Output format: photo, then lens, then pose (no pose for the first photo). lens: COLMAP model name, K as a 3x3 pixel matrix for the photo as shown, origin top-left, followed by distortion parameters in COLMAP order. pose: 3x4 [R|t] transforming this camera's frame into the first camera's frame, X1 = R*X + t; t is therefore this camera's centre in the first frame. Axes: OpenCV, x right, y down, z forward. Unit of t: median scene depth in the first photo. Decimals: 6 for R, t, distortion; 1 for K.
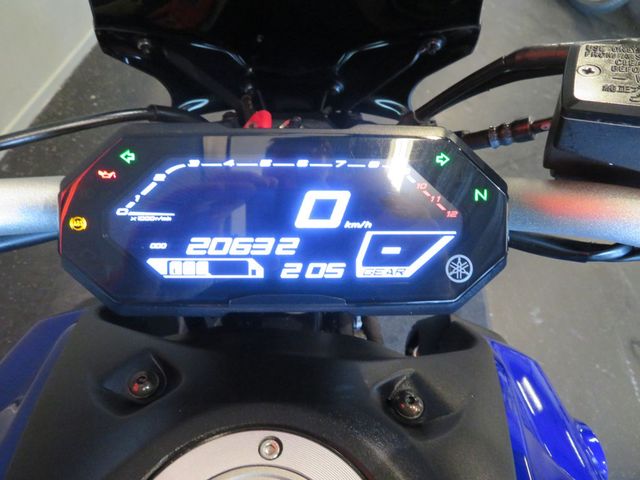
lens RADIAL K [[454.6, 0, 320.0], [0, 454.6, 240.0], [0, 0, 1]] dist [-0.004302, 0.001552]
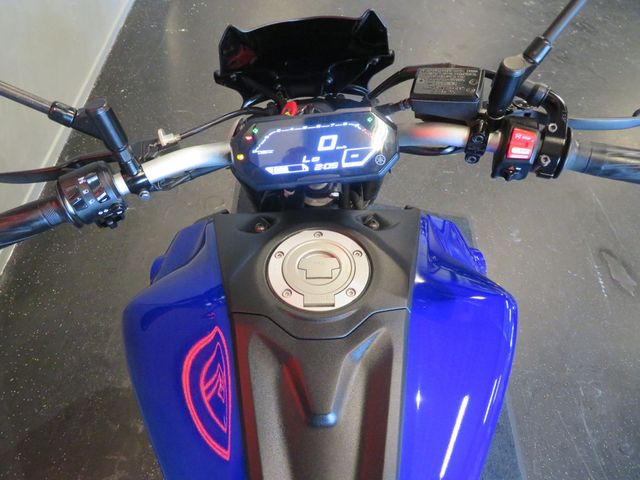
lens RADIAL K [[454.6, 0, 320.0], [0, 454.6, 240.0], [0, 0, 1]] dist [-0.004302, 0.001552]
pose [[0.994320, -0.101788, -0.031088, -0.012965], [0.103835, 0.991879, 0.073441, 0.294651], [0.023360, -0.076251, 0.996815, -1.690405]]
